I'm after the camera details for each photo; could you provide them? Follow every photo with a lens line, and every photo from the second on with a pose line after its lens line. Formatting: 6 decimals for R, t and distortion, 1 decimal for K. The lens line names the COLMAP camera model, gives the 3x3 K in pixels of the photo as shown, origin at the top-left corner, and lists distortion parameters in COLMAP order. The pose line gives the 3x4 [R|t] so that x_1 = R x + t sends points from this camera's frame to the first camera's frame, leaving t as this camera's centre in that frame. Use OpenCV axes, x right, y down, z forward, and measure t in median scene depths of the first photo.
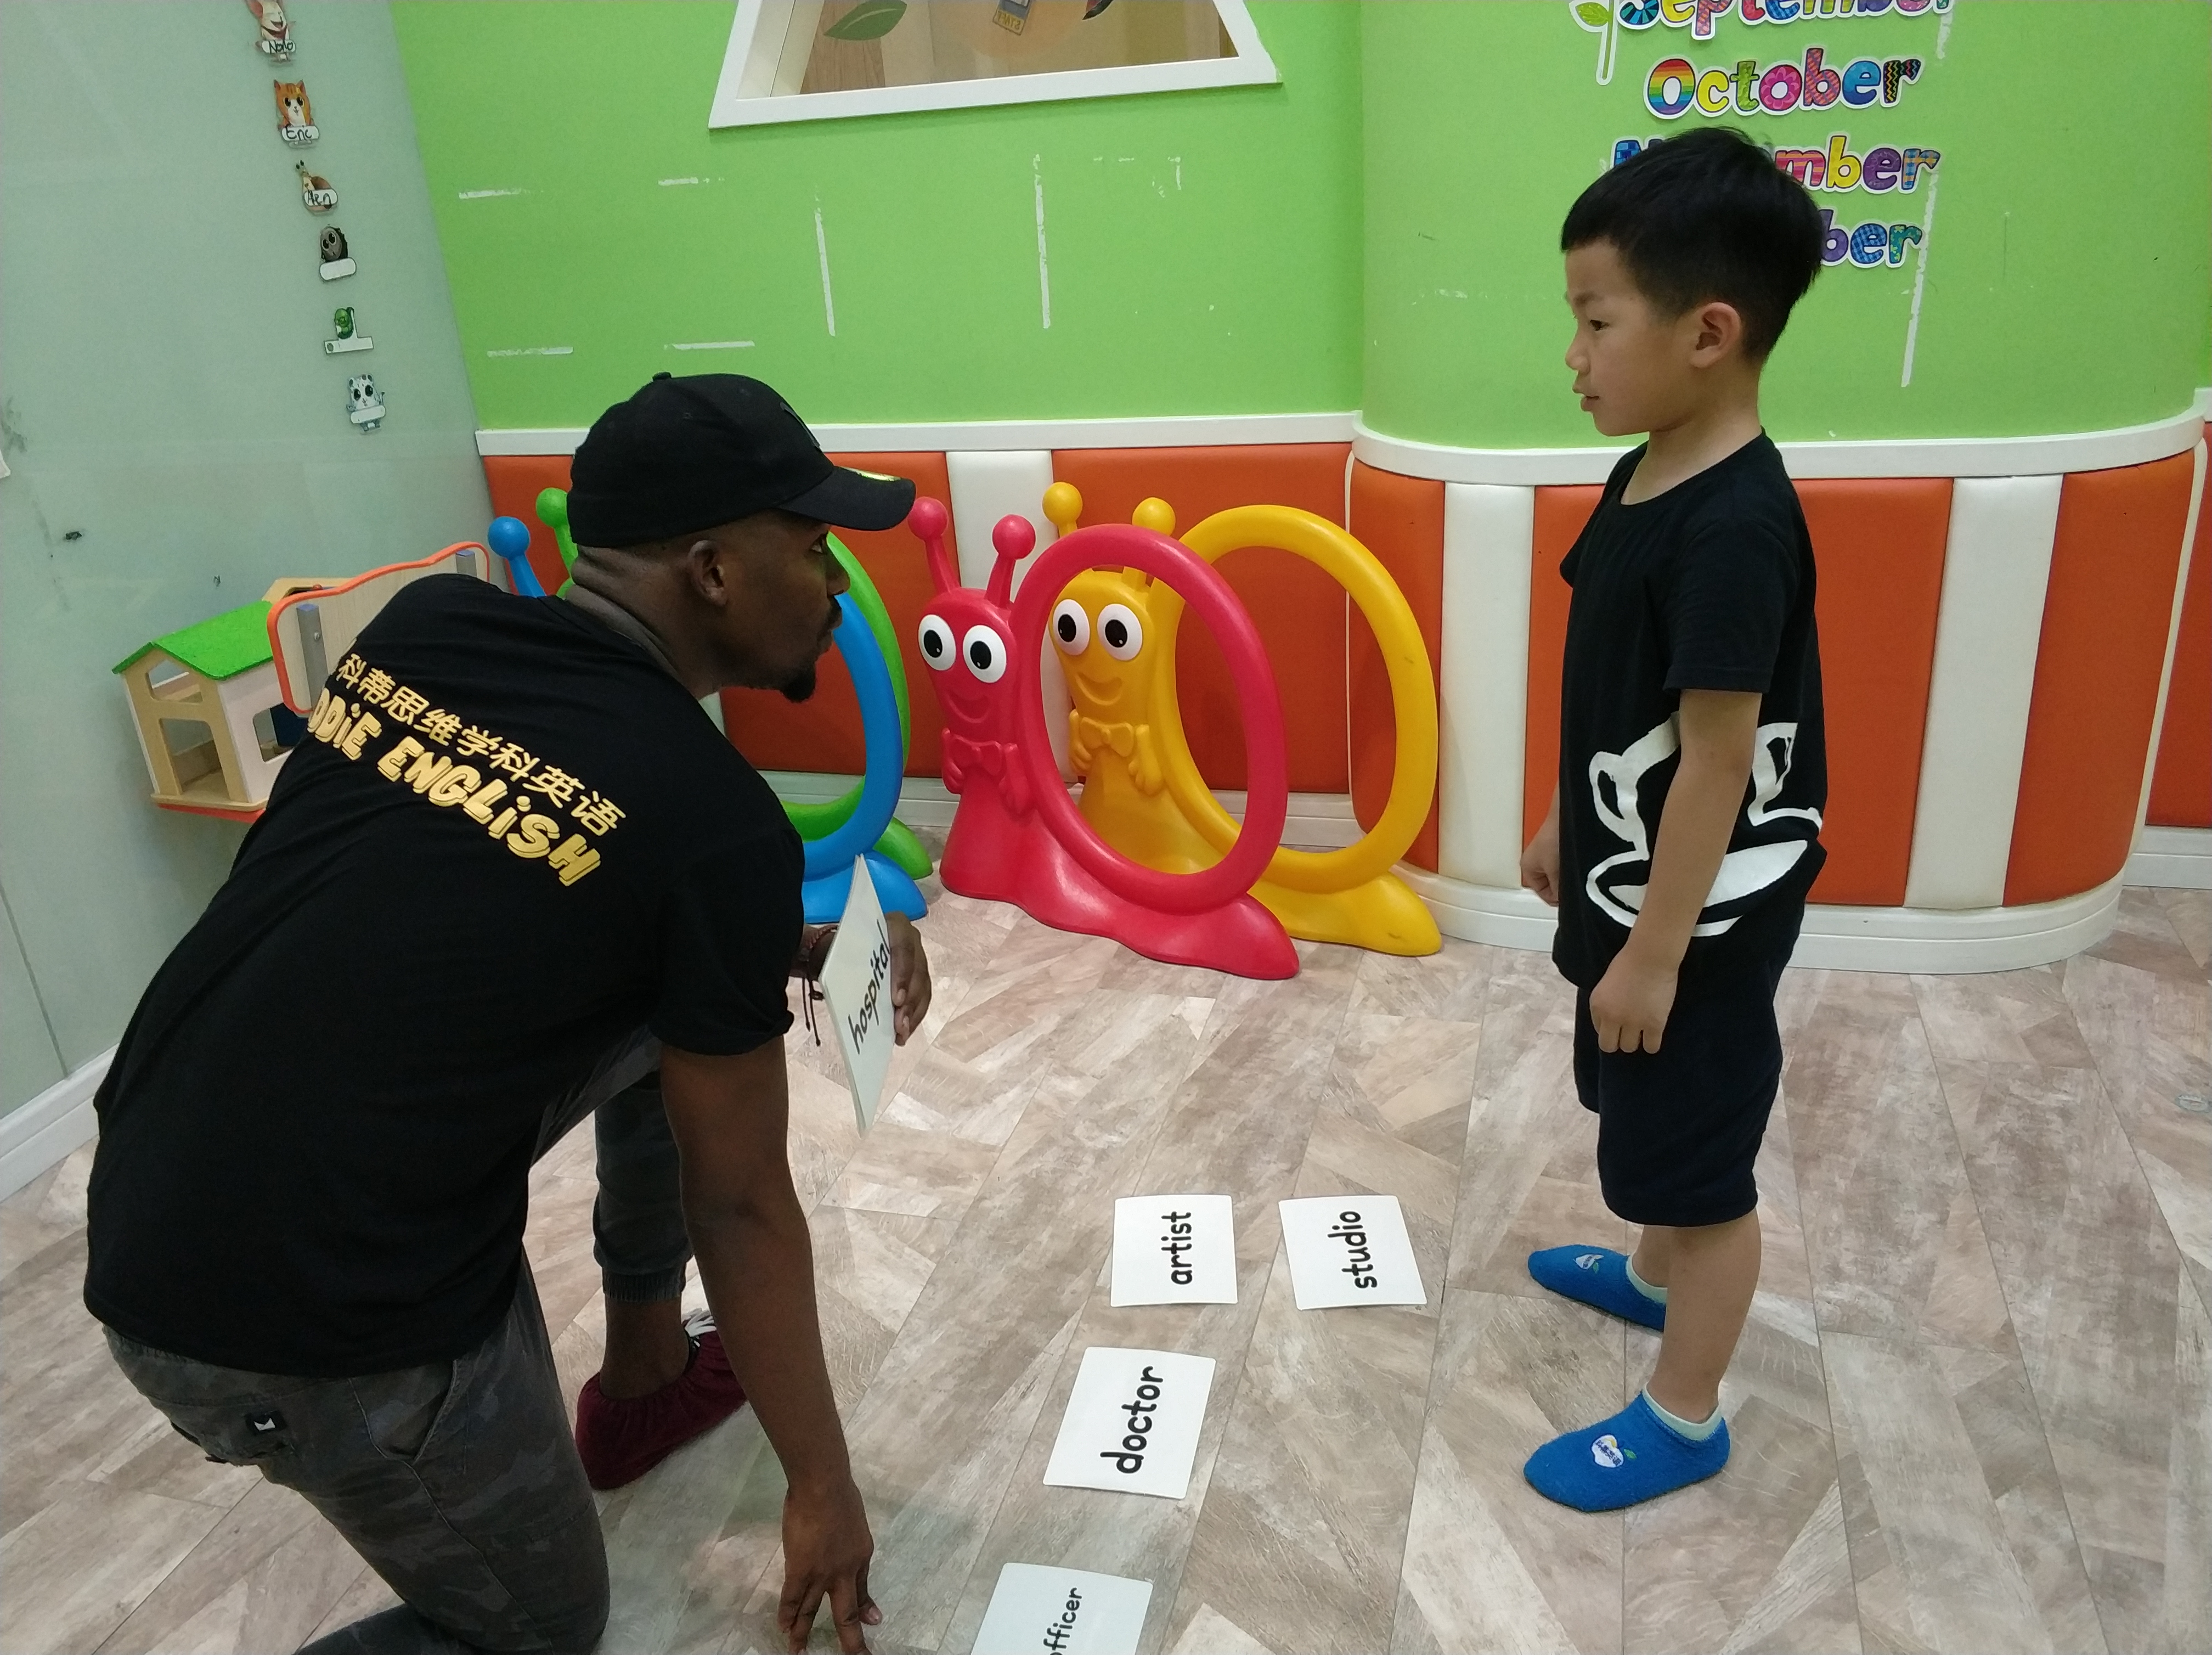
lens RADIAL K [[1723.8, 0, 1102.0], [0, 1723.8, 833.3], [0, 0, 1]] dist [-0.004936, 0.003530]
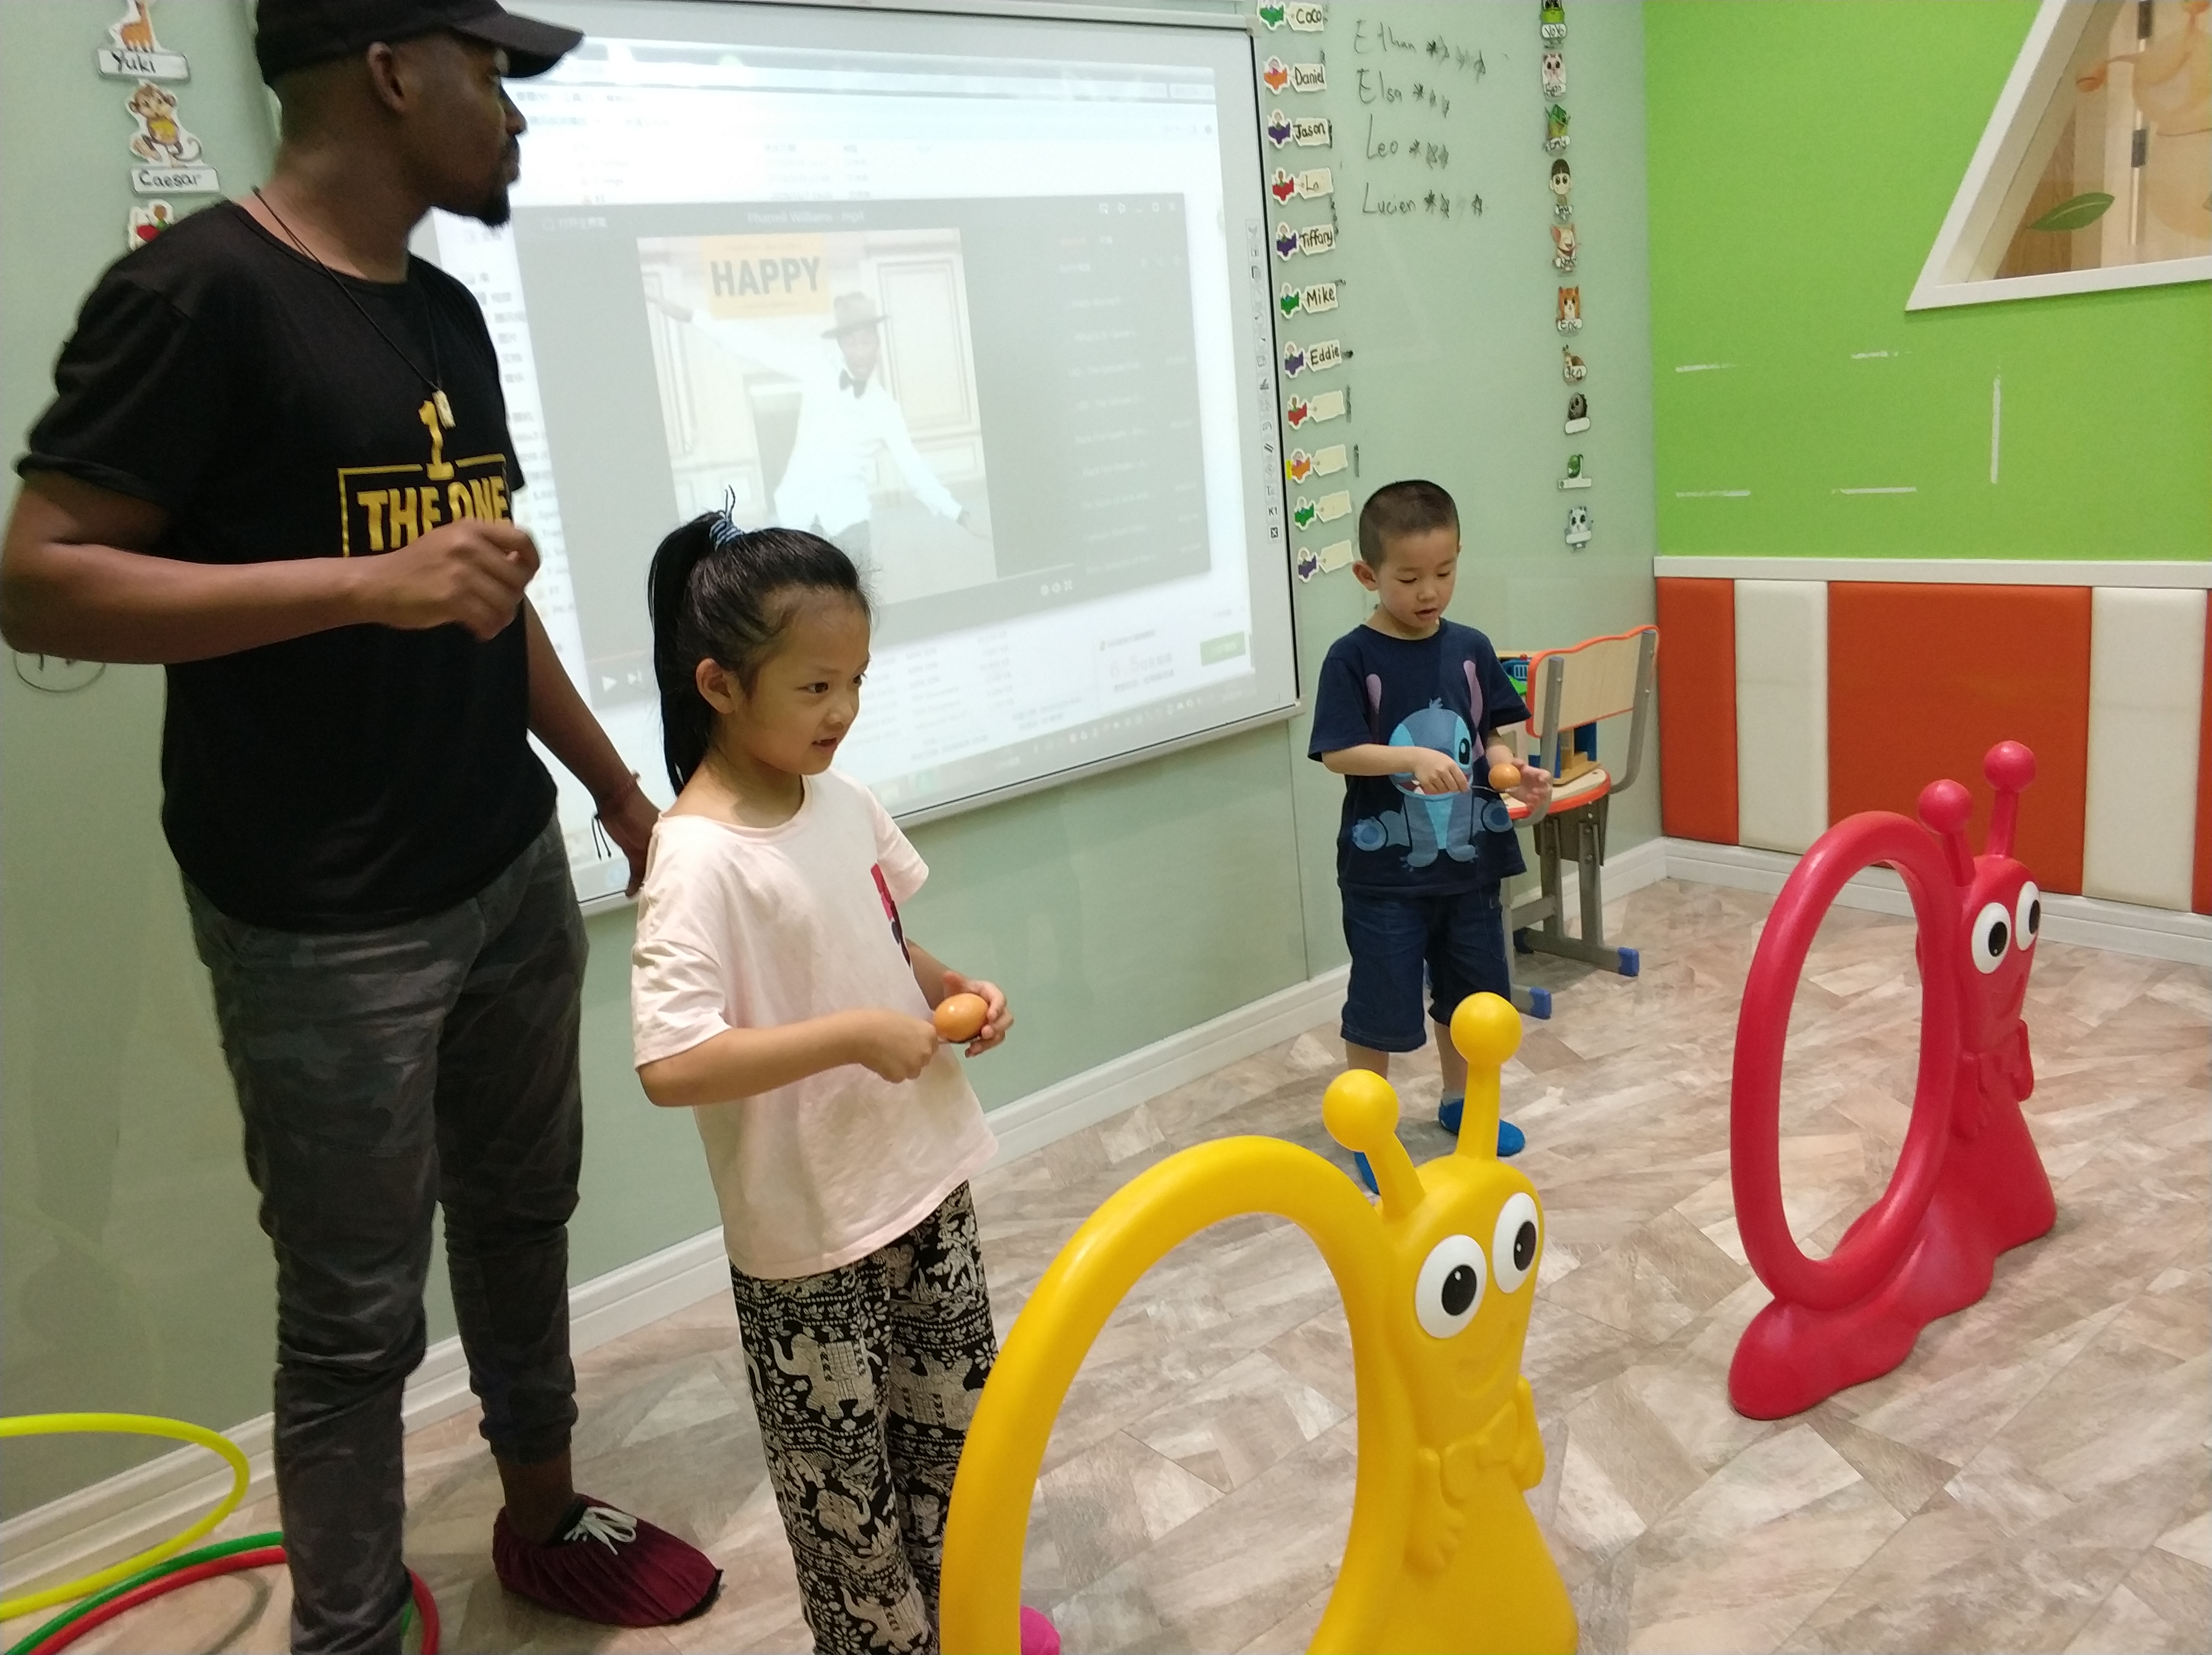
lens RADIAL K [[1723.8, 0, 1100.4], [0, 1723.8, 813.7], [0, 0, 1]] dist [-0.004936, 0.003530]
pose [[0.825709, 0.124847, -0.550107, 0.008115], [-0.187309, 0.980551, -0.058613, 0.104607], [0.532090, 0.151437, 0.833035, -0.231550]]
